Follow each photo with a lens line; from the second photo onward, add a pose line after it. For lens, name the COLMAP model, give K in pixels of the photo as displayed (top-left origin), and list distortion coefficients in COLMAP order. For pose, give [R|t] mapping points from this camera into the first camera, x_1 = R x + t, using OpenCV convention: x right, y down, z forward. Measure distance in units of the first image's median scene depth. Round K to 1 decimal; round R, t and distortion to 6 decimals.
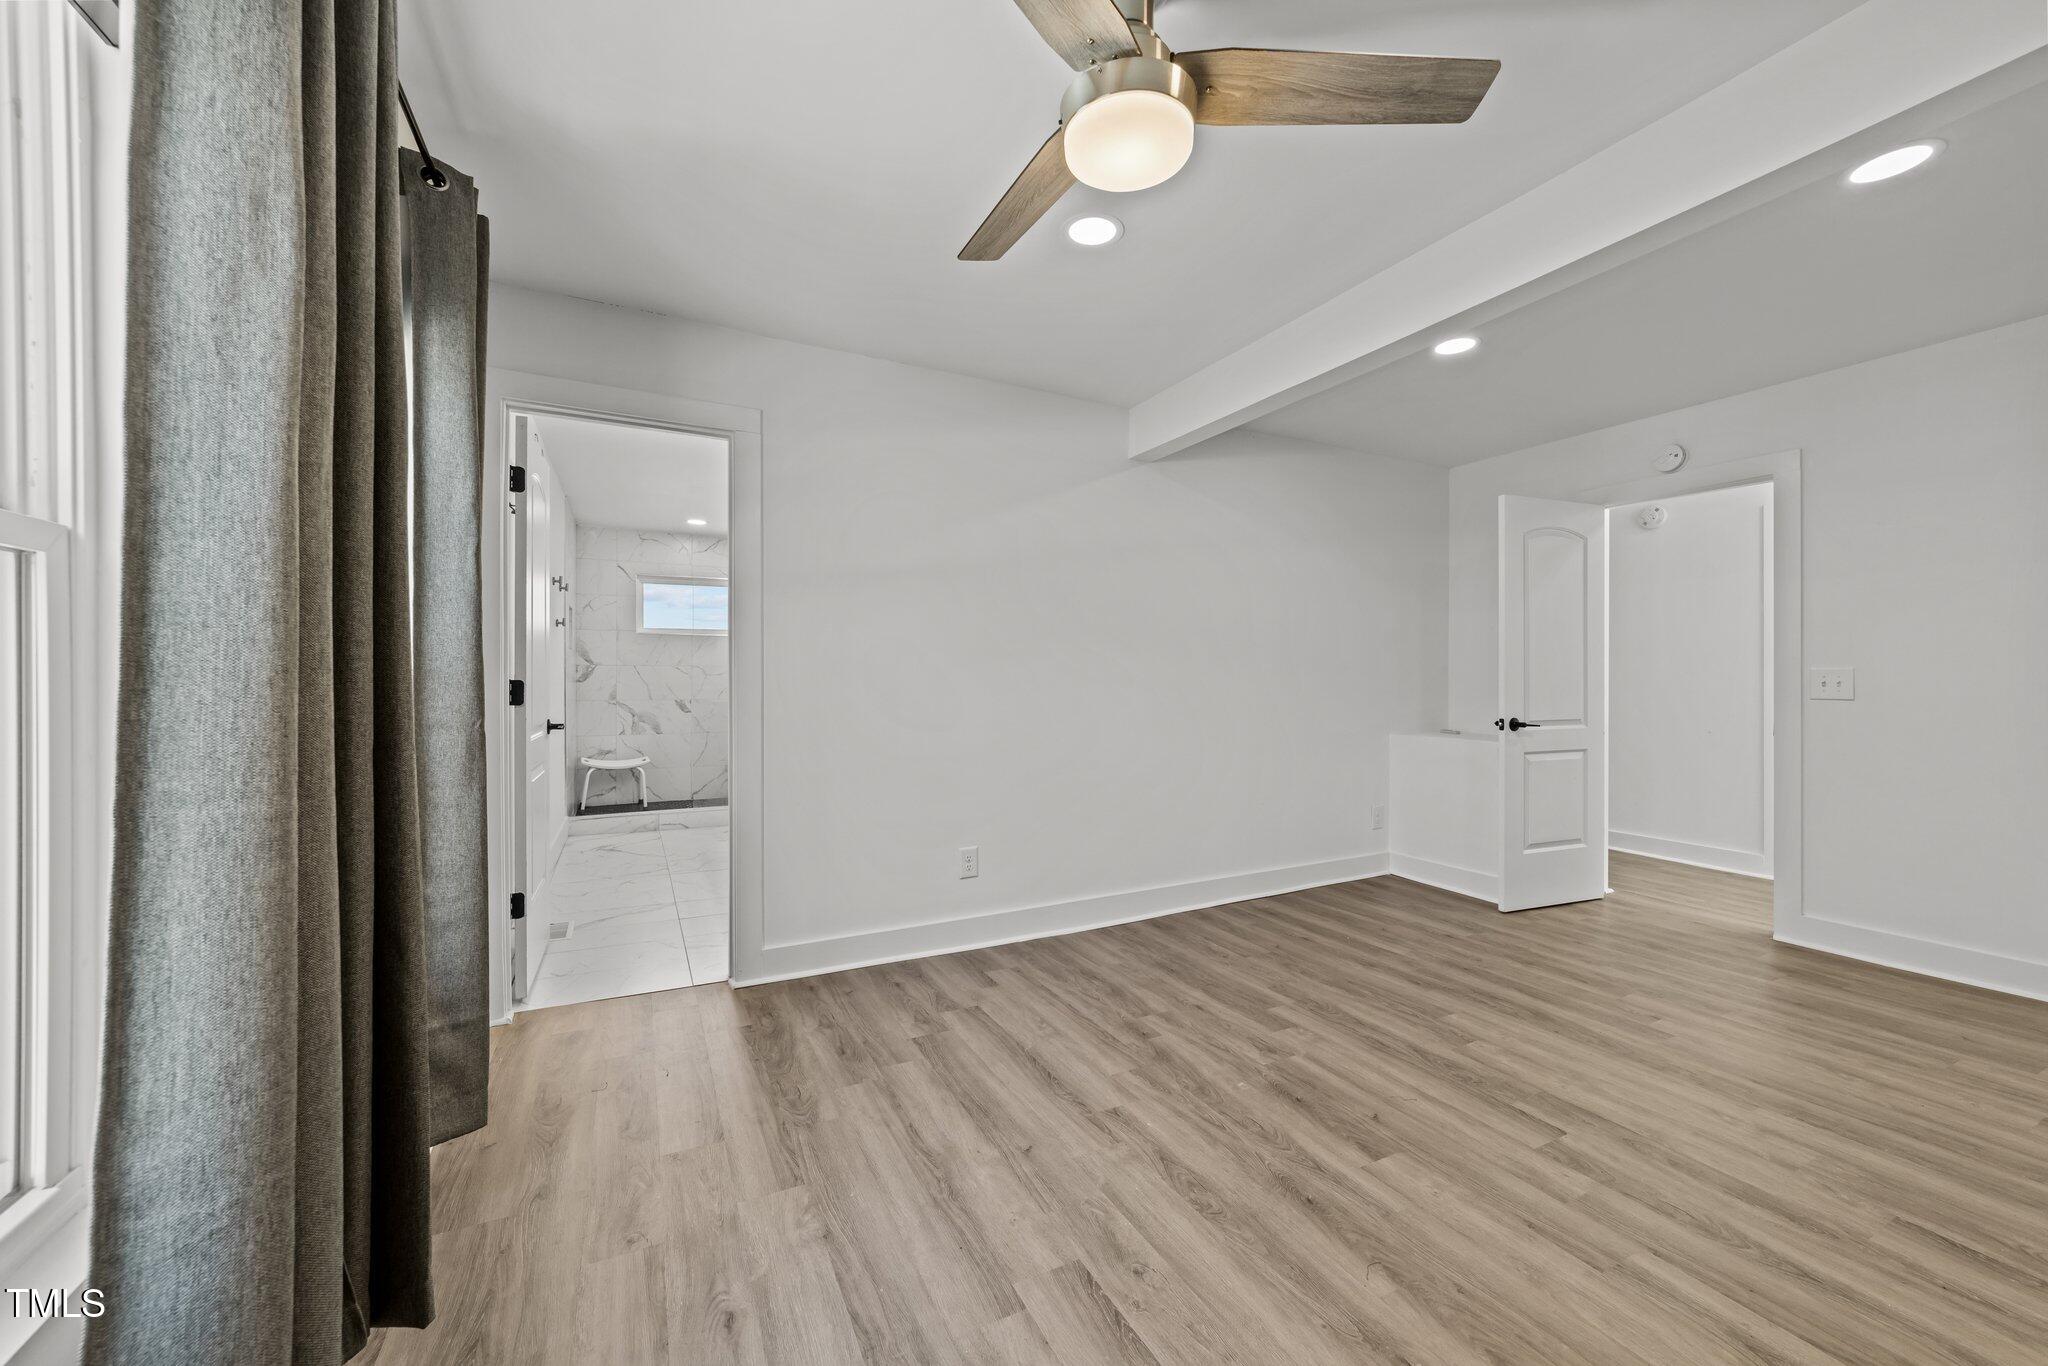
lens RADIAL K [[786.6, 0, 1018.8], [0, 786.6, 676.7], [0, 0, 1]] dist [-0.021535, 0.008538]
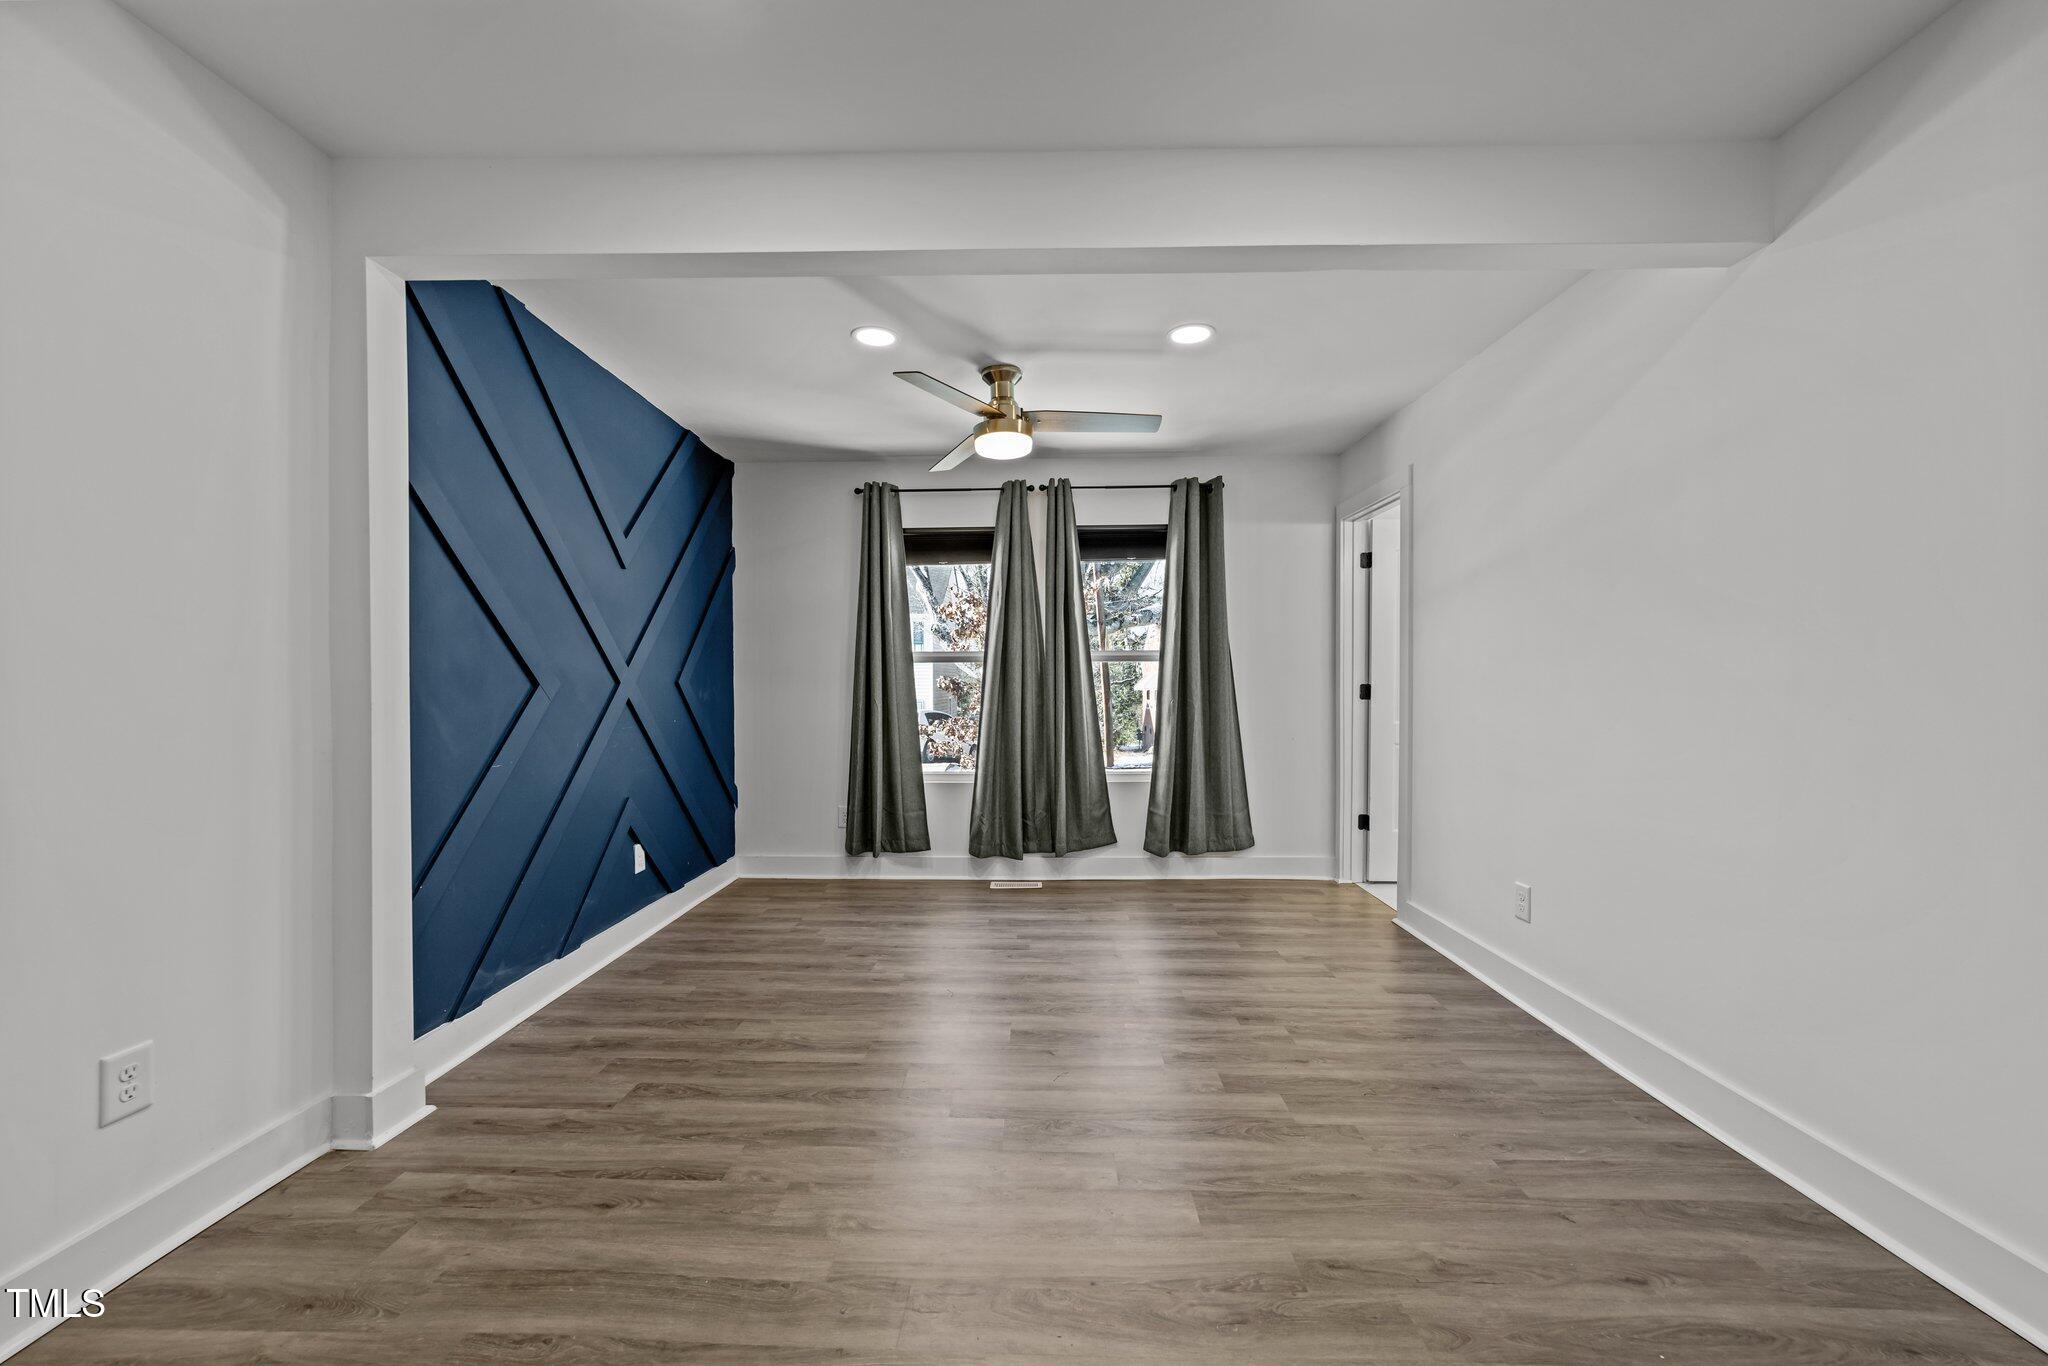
lens RADIAL K [[786.6, 0, 1018.8], [0, 786.6, 676.7], [0, 0, 1]] dist [-0.021535, 0.008538]
pose [[-0.472303, -0.006494, -0.881412, 1.489050], [0.003954, 0.999947, -0.009486, 0.003913], [0.881427, -0.007965, -0.472252, 1.480186]]
